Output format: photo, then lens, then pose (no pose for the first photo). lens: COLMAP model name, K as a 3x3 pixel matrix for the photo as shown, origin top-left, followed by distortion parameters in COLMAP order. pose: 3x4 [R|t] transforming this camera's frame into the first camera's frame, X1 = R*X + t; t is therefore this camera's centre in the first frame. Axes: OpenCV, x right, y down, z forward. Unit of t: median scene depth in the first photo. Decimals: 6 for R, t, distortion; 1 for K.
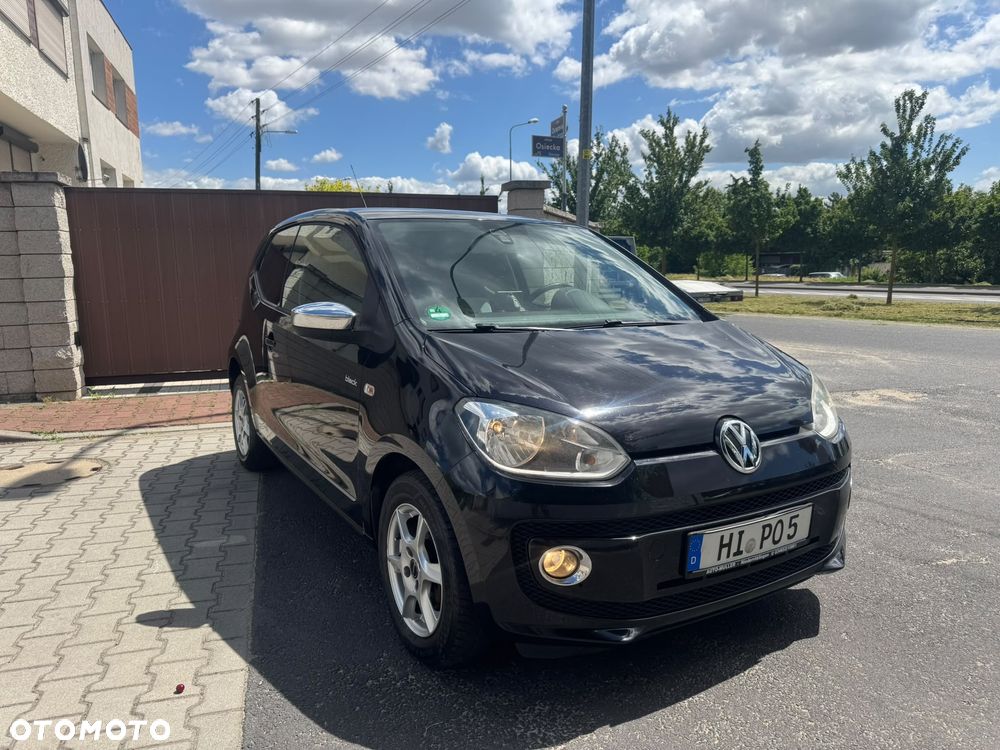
lens RADIAL K [[721.6, 0, 495.6], [0, 721.6, 352.1], [0, 0, 1]] dist [0.037242, -0.030400]
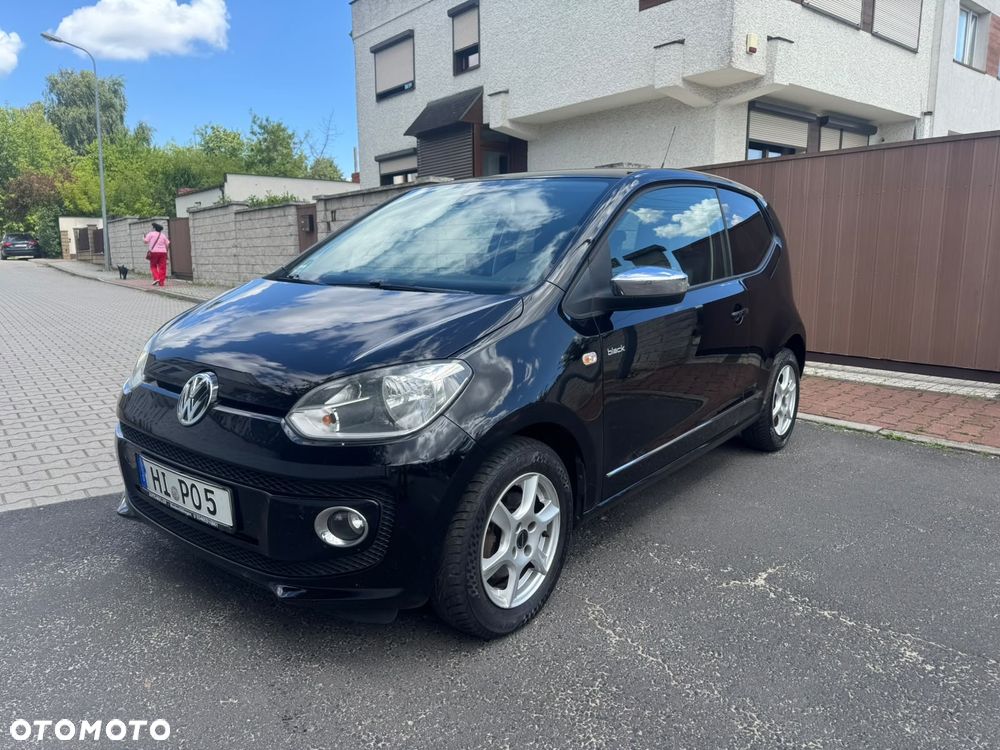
lens RADIAL K [[710.9, 0, 500.8], [0, 710.9, 377.4], [0, 0, 1]] dist [0.034245, -0.060090]
pose [[0.340328, 0.167313, -0.925302, 0.471265], [-0.110250, 0.984355, 0.137441, -0.031759], [0.933821, 0.055239, 0.353450, 0.389539]]
